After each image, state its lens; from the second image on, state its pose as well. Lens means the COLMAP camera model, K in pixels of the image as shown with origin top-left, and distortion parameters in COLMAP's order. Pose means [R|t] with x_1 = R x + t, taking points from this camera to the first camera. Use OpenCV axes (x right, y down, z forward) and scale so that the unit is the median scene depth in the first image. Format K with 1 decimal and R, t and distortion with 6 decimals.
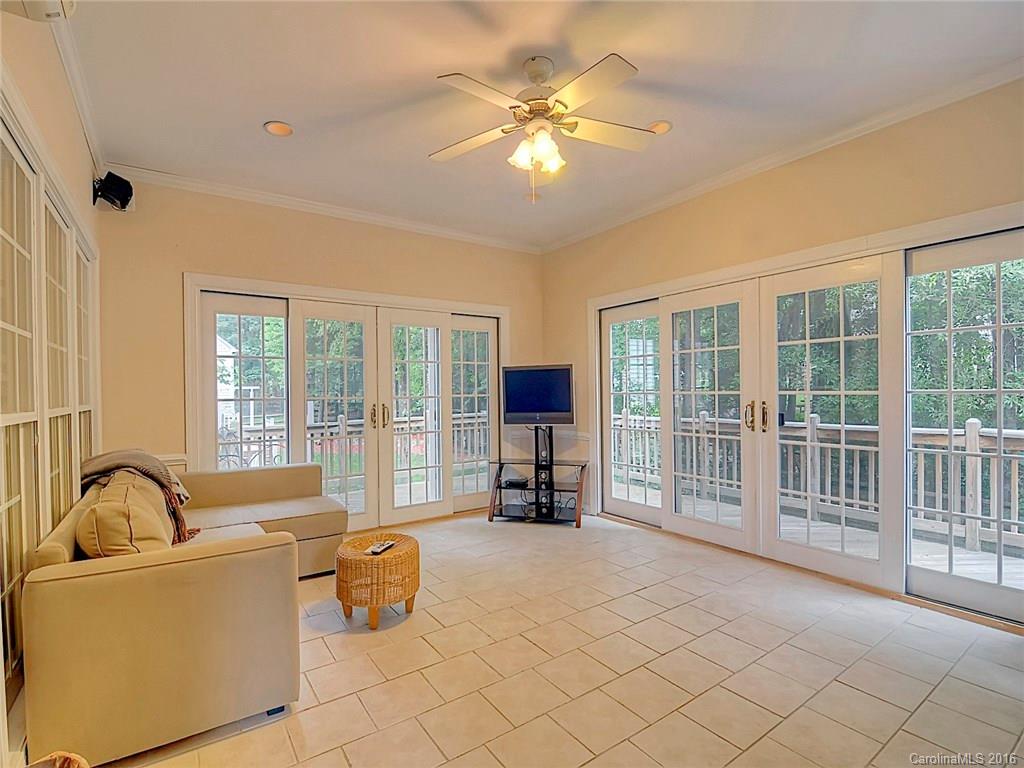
lens RADIAL K [[492.1, 0, 512.6], [0, 492.1, 390.7], [0, 0, 1]] dist [0.003612, -0.000583]
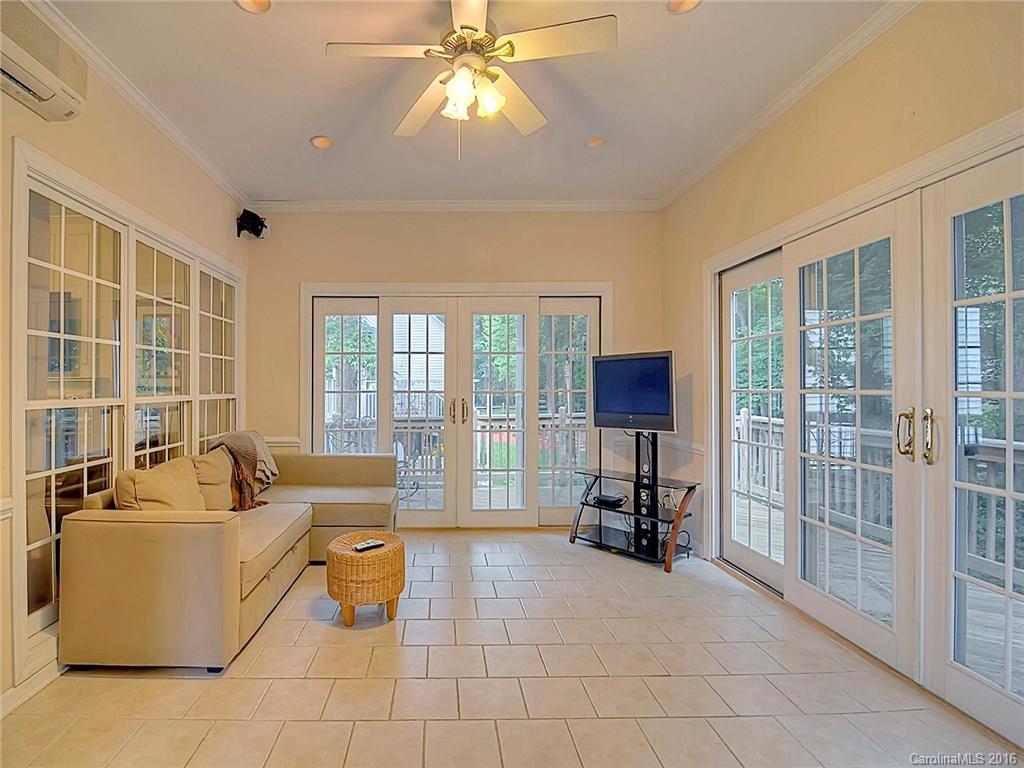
lens RADIAL K [[541.6, 0, 511.1], [0, 541.6, 380.7], [0, 0, 1]] dist [-0.003940, -0.003052]
pose [[0.819617, 0.004103, -0.572897, 0.391503], [-0.007227, 0.999969, -0.003178, -0.004158], [0.572866, 0.006745, 0.819621, 0.191597]]
